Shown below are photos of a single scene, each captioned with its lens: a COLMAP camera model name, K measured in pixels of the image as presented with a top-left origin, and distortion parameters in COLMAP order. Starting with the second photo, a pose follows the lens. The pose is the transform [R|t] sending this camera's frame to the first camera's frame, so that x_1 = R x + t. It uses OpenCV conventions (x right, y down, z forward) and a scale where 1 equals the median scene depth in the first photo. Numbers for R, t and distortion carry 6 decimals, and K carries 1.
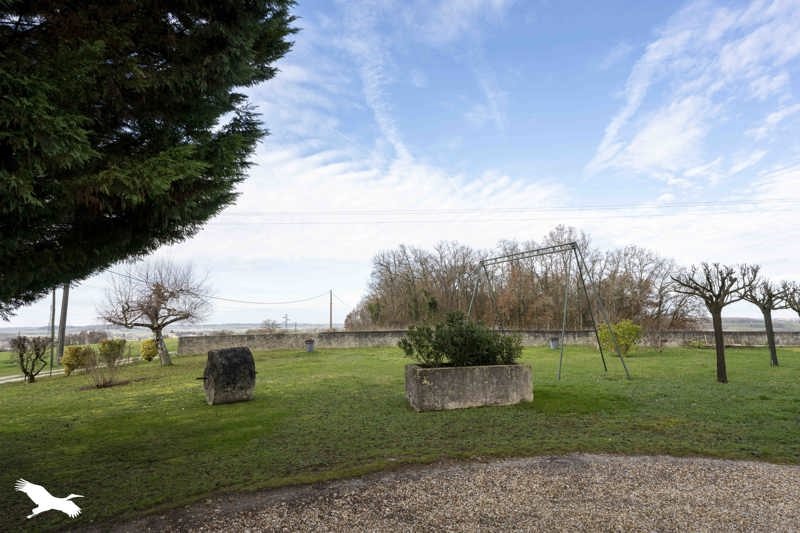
lens RADIAL K [[429.8, 0, 399.4], [0, 429.8, 260.8], [0, 0, 1]] dist [-0.006505, 0.000439]
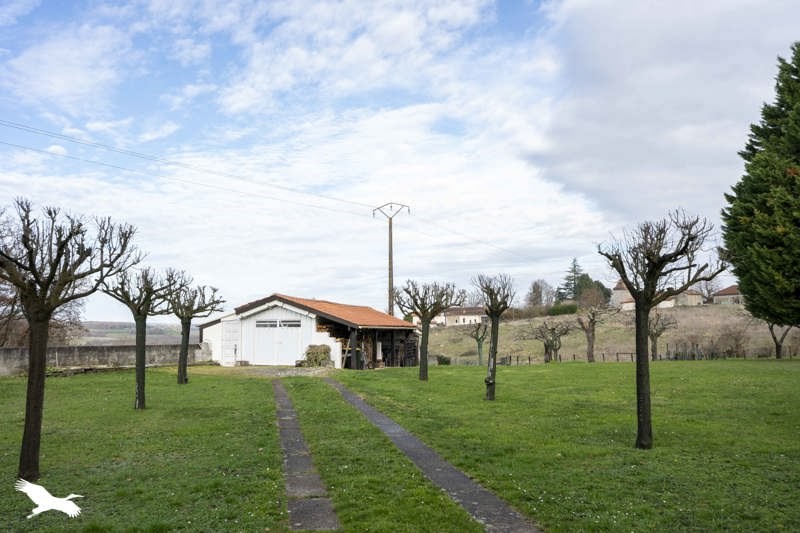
lens RADIAL K [[625.8, 0, 400.6], [0, 625.8, 265.4], [0, 0, 1]] dist [-0.013580, 0.004412]
pose [[0.467213, 0.092361, 0.879307, 0.237687], [-0.130084, 0.990886, -0.034961, 0.027006], [-0.874523, -0.098049, 0.474970, 0.257206]]
